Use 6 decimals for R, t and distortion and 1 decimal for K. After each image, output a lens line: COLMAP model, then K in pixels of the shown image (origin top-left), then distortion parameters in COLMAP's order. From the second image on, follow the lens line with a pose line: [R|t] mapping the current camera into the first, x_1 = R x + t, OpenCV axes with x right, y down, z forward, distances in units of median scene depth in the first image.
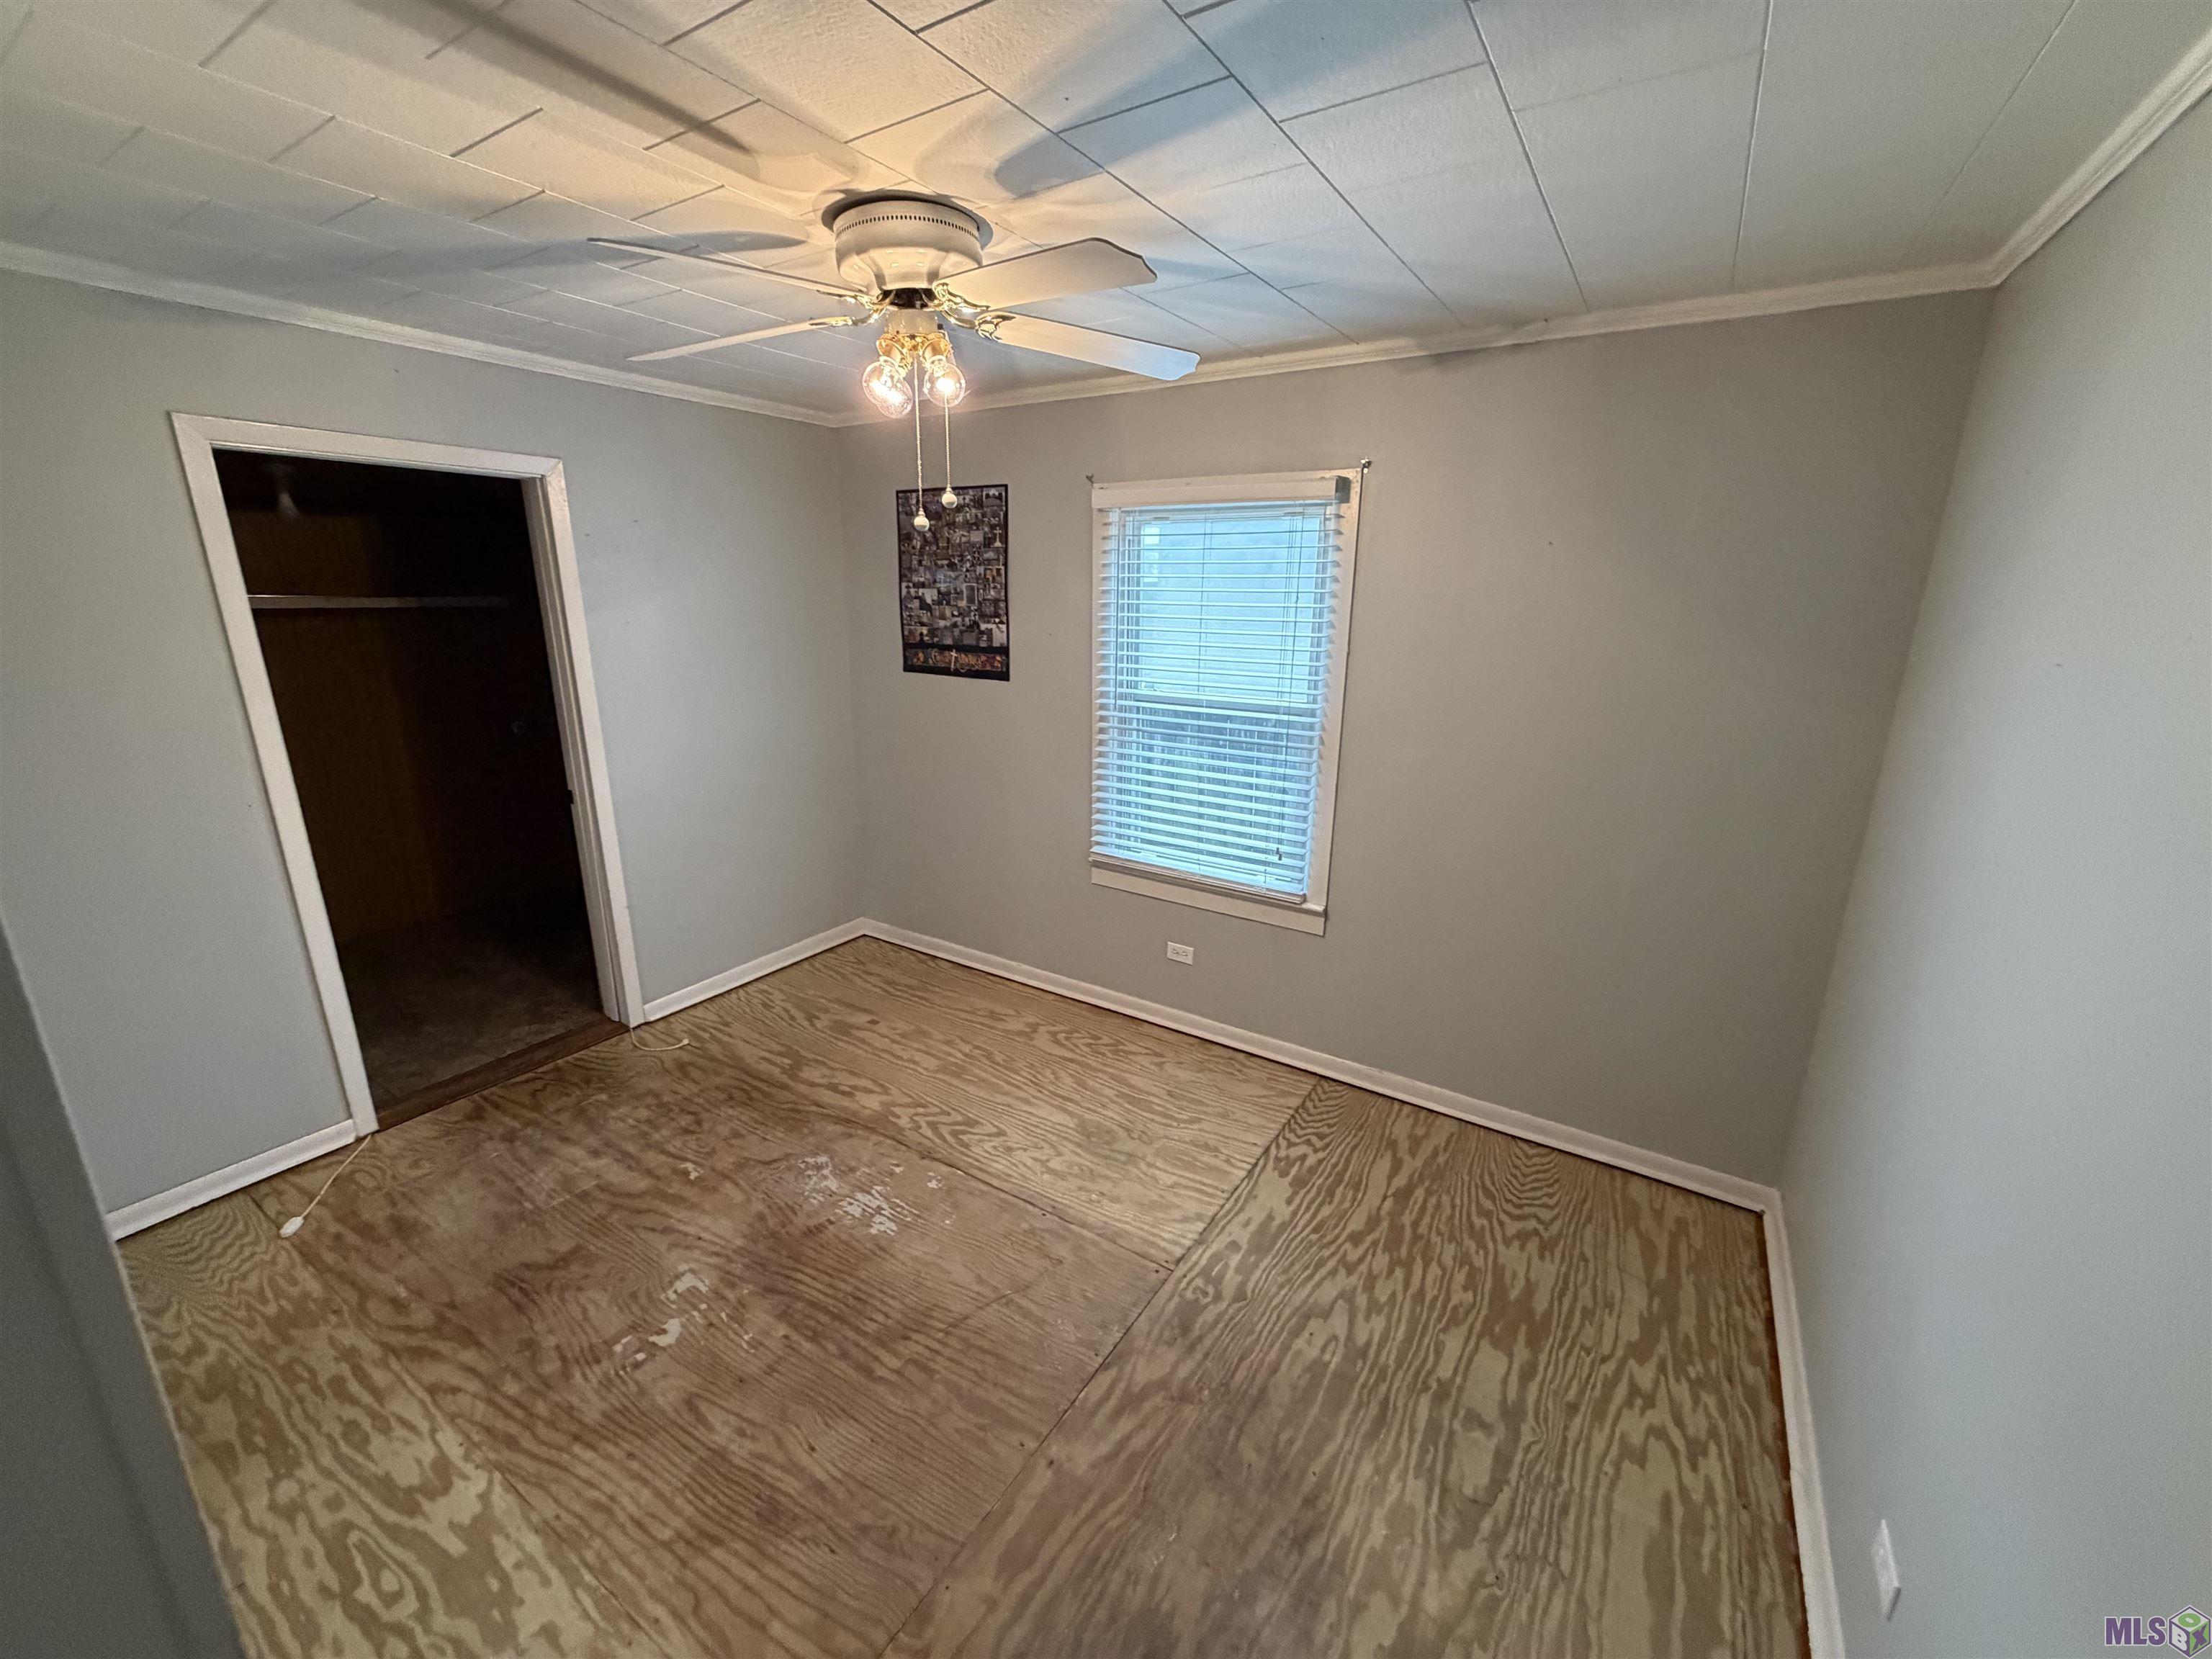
lens RADIAL K [[882.8, 0, 1093.9], [0, 882.8, 827.0], [0, 0, 1]] dist [0.000253, 0.000398]
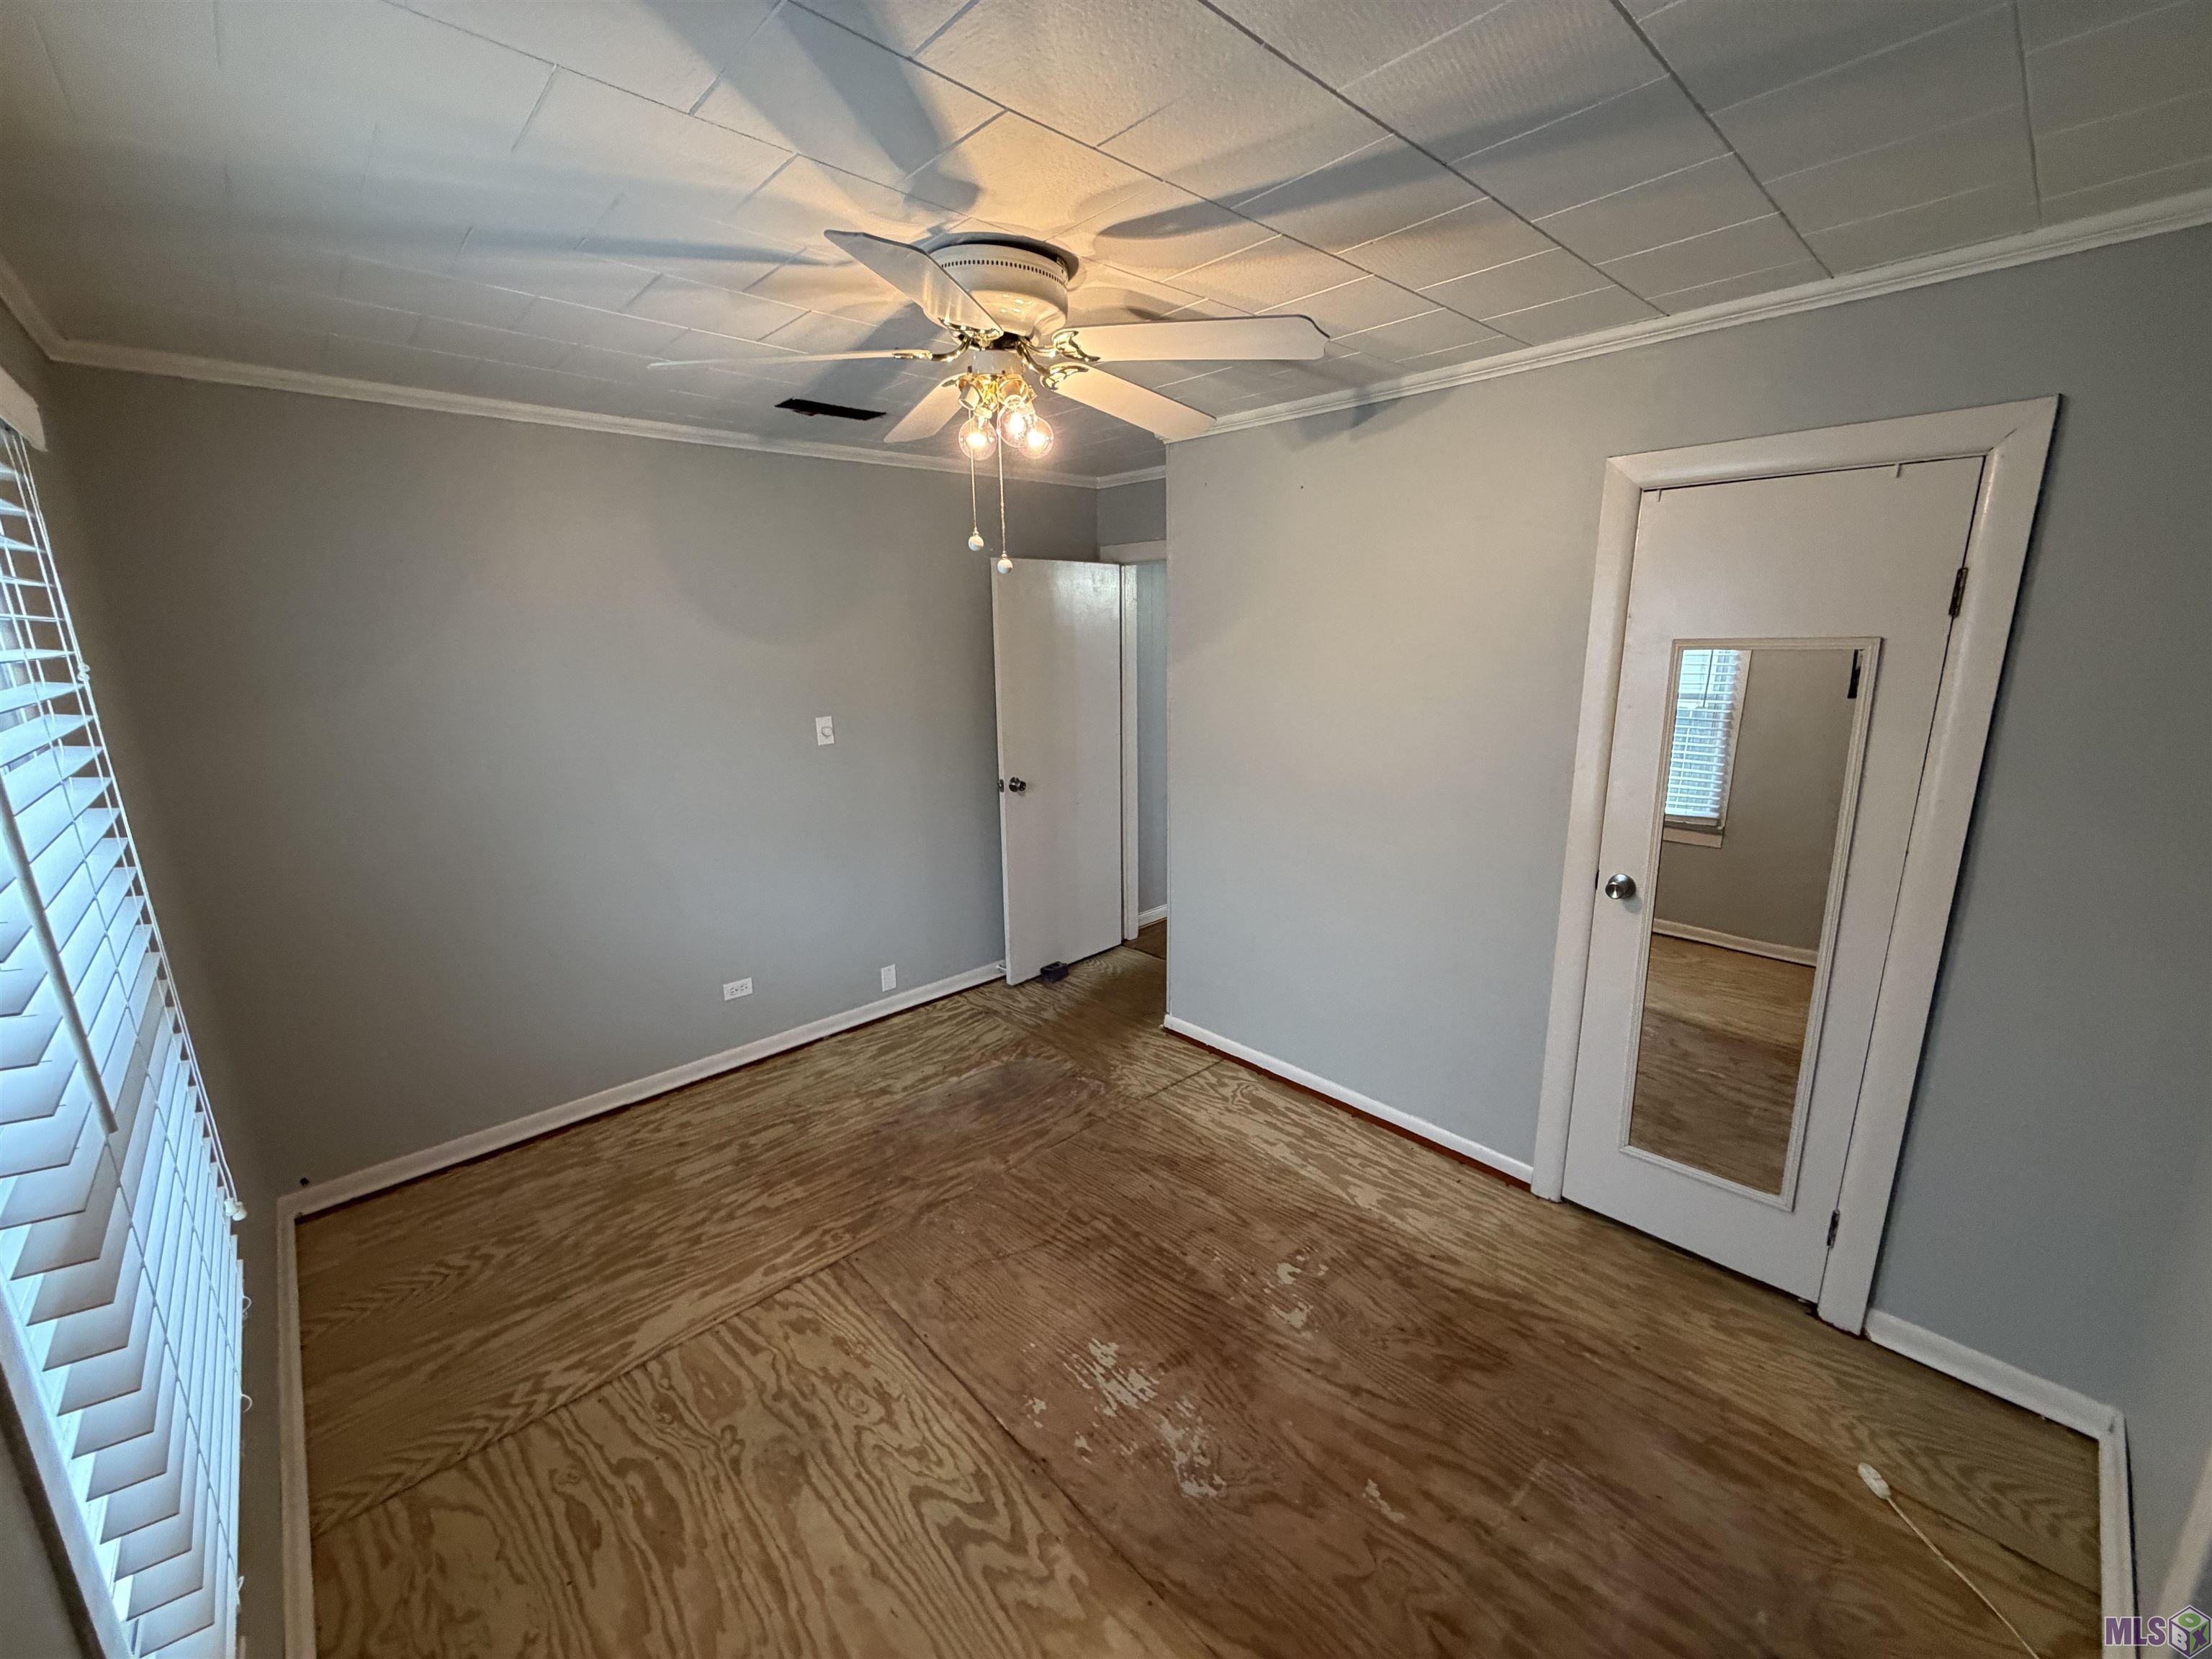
lens RADIAL K [[882.8, 0, 1104.2], [0, 882.8, 832.5], [0, 0, 1]] dist [0.000253, 0.000398]
pose [[-0.971387, -0.051879, 0.231769, -0.432574], [0.067421, 0.875474, 0.478539, -0.437048], [-0.227734, 0.480473, -0.846926, 1.555178]]
